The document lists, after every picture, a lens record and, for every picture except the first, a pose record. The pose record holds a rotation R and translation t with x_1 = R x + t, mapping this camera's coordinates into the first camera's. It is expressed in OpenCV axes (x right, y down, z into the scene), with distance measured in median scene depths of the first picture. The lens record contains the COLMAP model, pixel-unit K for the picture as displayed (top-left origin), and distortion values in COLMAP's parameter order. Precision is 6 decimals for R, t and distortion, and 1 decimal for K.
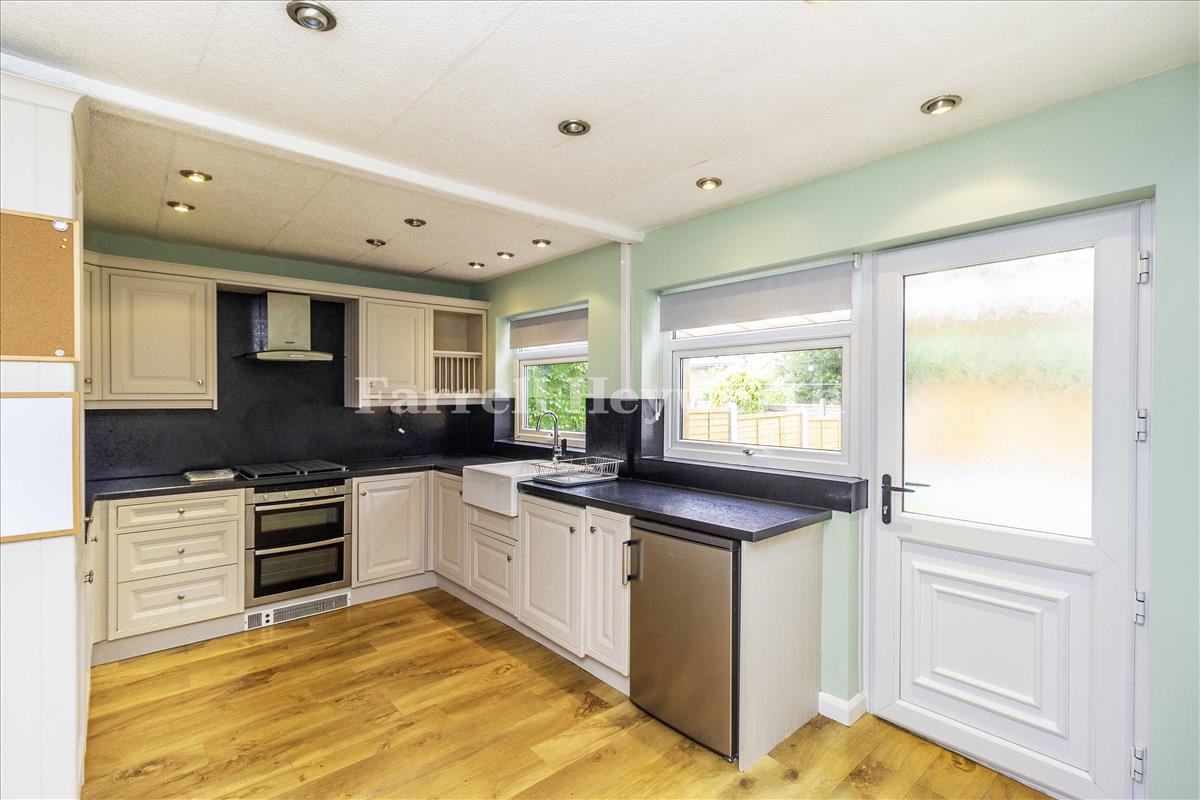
lens RADIAL K [[551.9, 0, 599.0], [0, 551.9, 401.6], [0, 0, 1]] dist [-0.003834, -0.000284]
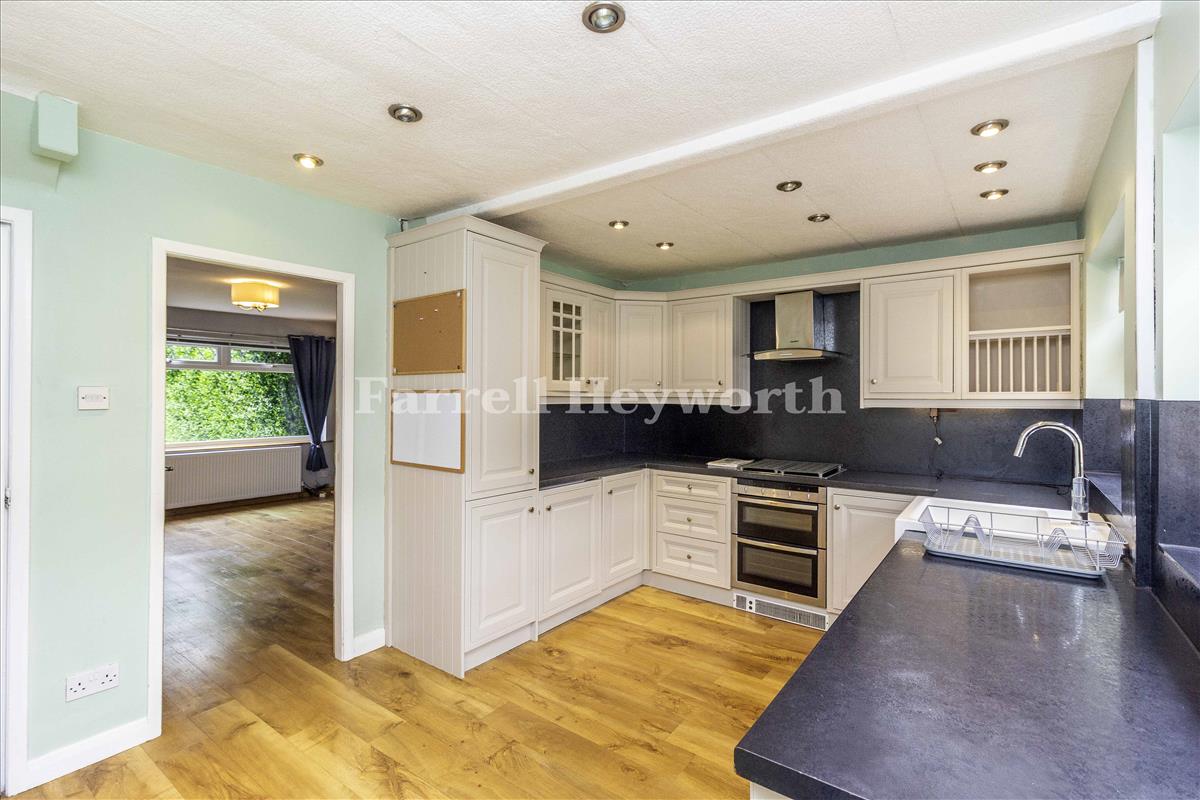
lens RADIAL K [[551.9, 0, 598.7], [0, 551.9, 391.1], [0, 0, 1]] dist [-0.003834, -0.000284]
pose [[0.202648, -0.004716, -0.979240, 0.402679], [-0.013247, 0.999884, -0.007557, -0.005705], [0.979162, 0.014503, 0.202562, 0.526230]]
